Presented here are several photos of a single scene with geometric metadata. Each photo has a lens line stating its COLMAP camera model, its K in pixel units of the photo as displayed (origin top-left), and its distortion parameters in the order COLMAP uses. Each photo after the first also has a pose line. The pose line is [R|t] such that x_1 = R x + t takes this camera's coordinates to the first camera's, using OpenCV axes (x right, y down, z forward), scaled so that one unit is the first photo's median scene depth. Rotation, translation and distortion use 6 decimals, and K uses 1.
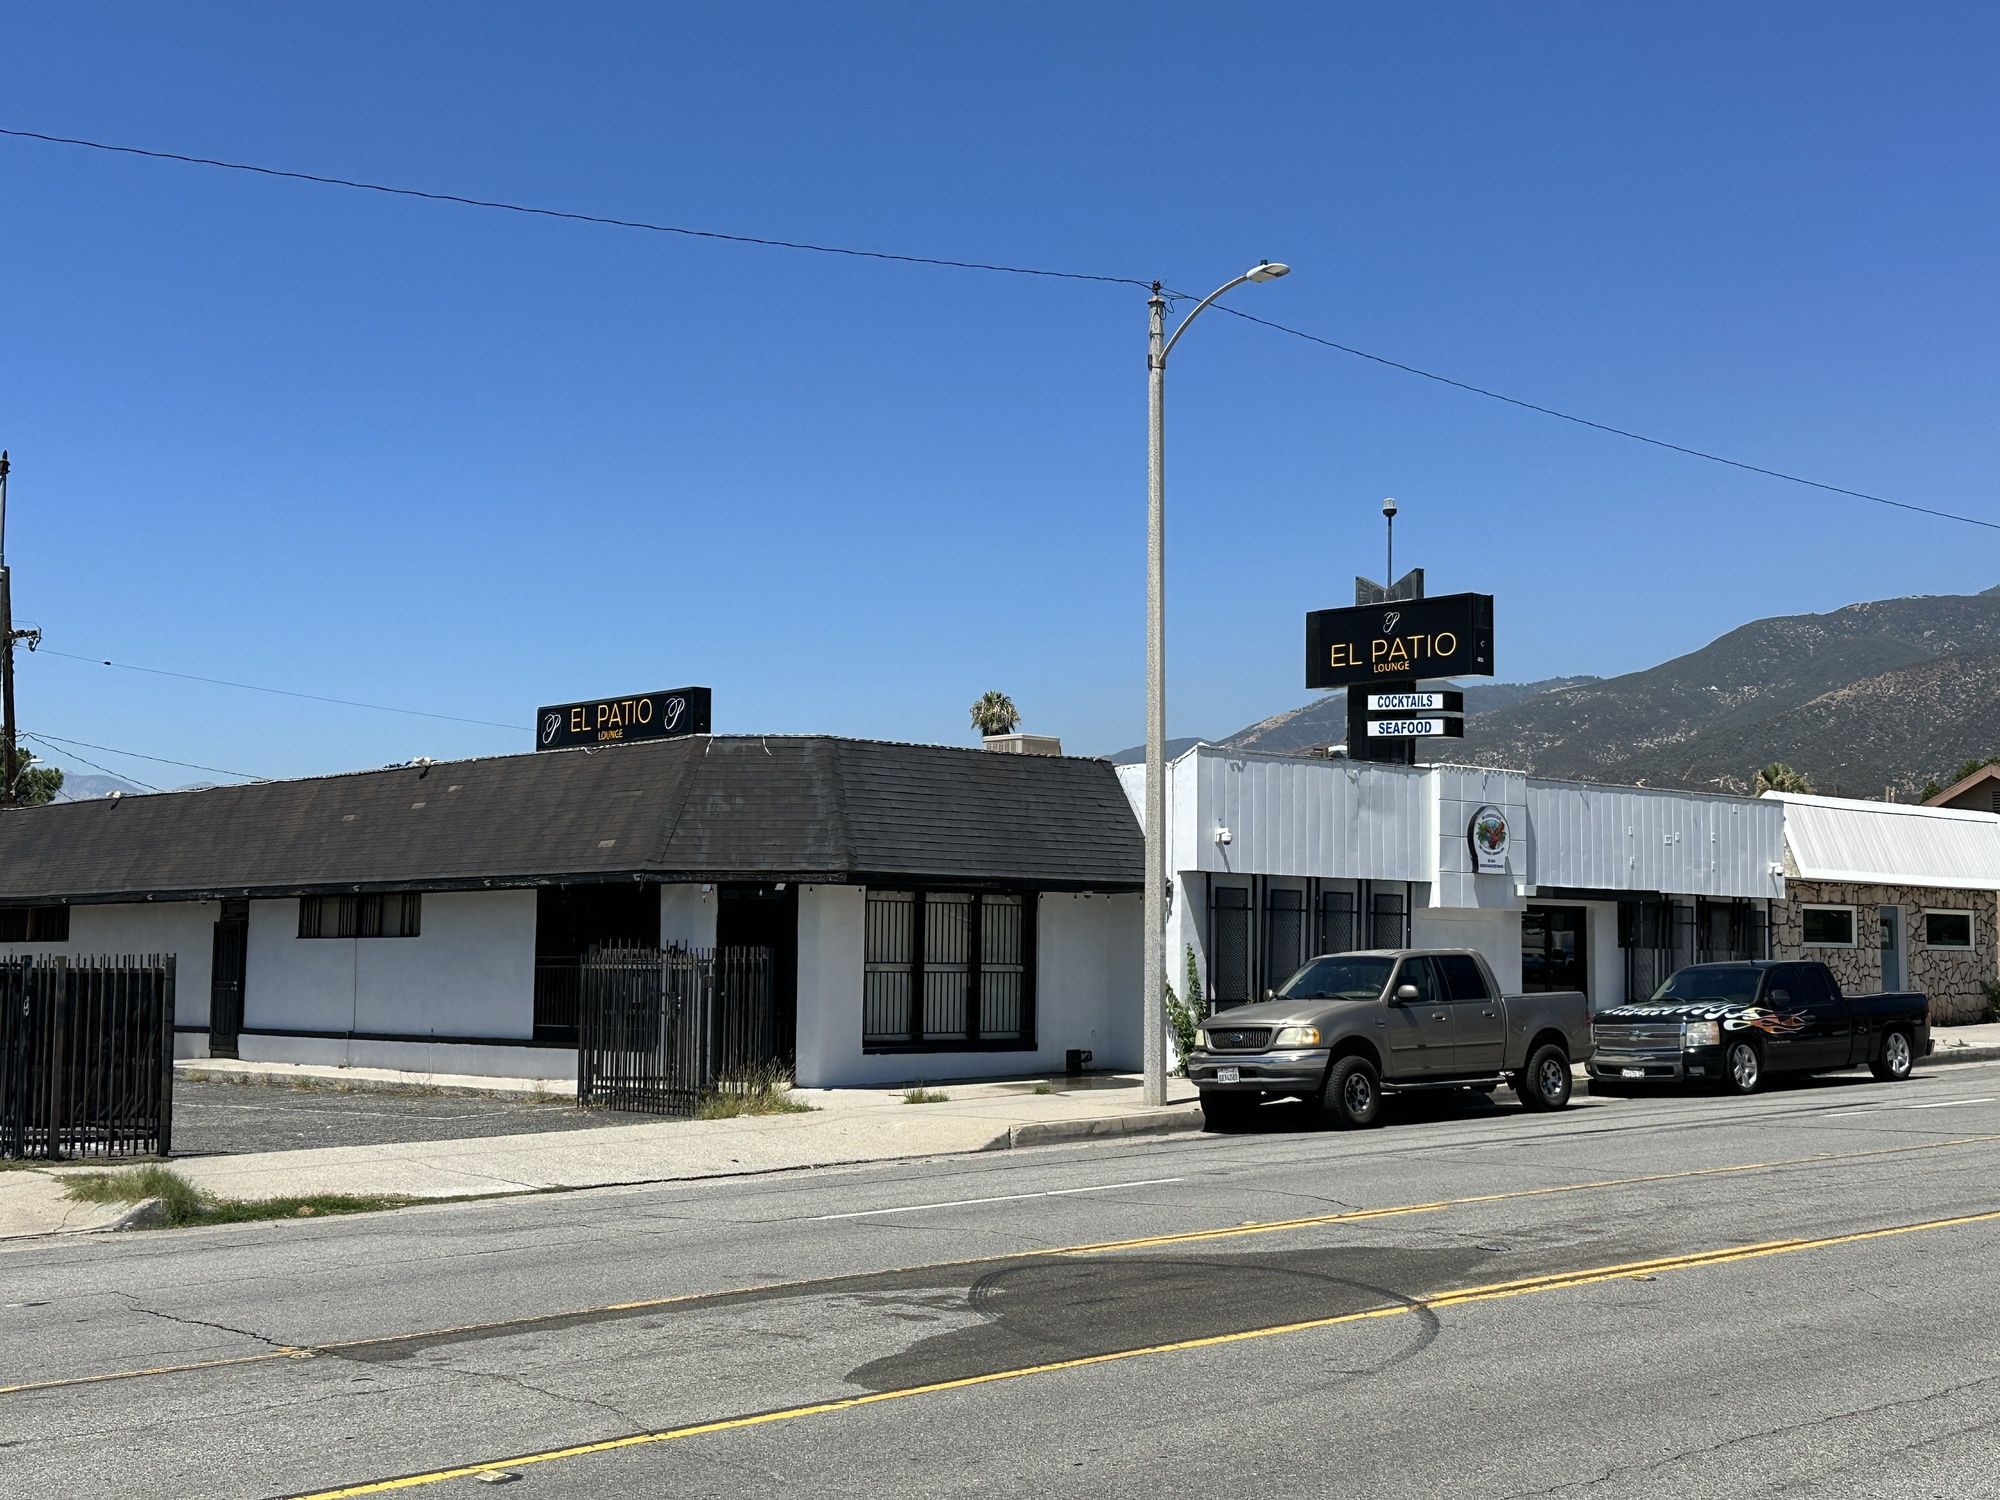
lens RADIAL K [[2531.8, 0, 1004.9], [0, 2531.8, 748.8], [0, 0, 1]] dist [0.008167, 0.000000]
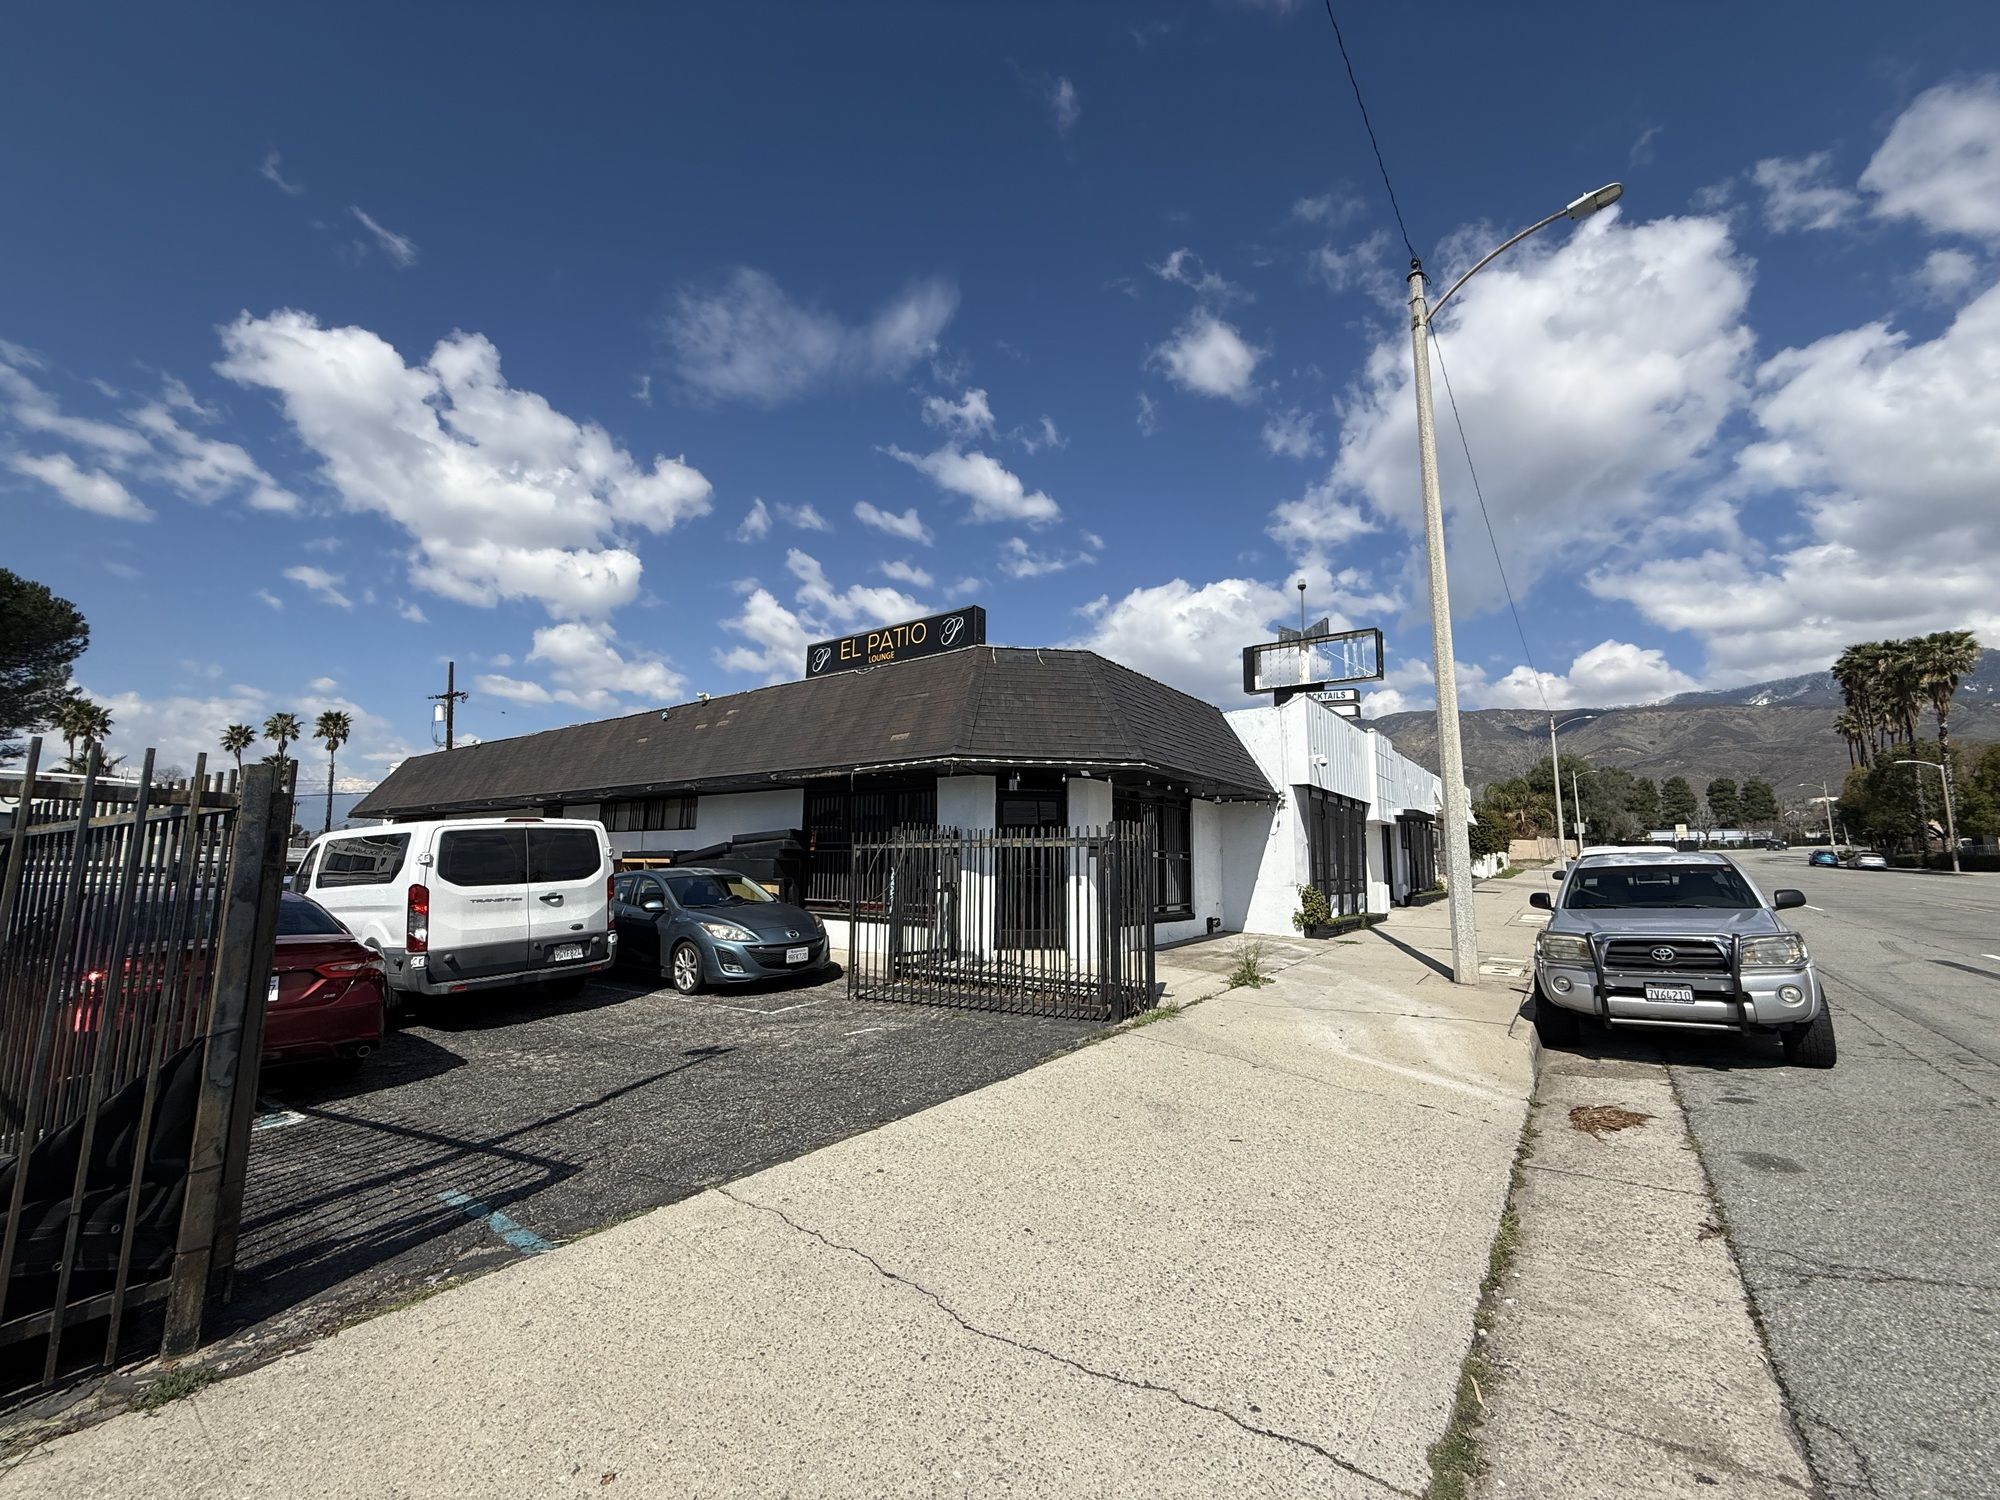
lens RADIAL K [[826.8, 0, 988.9], [0, 826.8, 745.5], [0, 0, 1]] dist [-0.025608, 0.000812]
pose [[0.985387, 0.030284, 0.167619, -0.172952], [-0.020370, 0.997957, -0.060554, 0.059980], [-0.169111, 0.056254, 0.983990, 0.618759]]
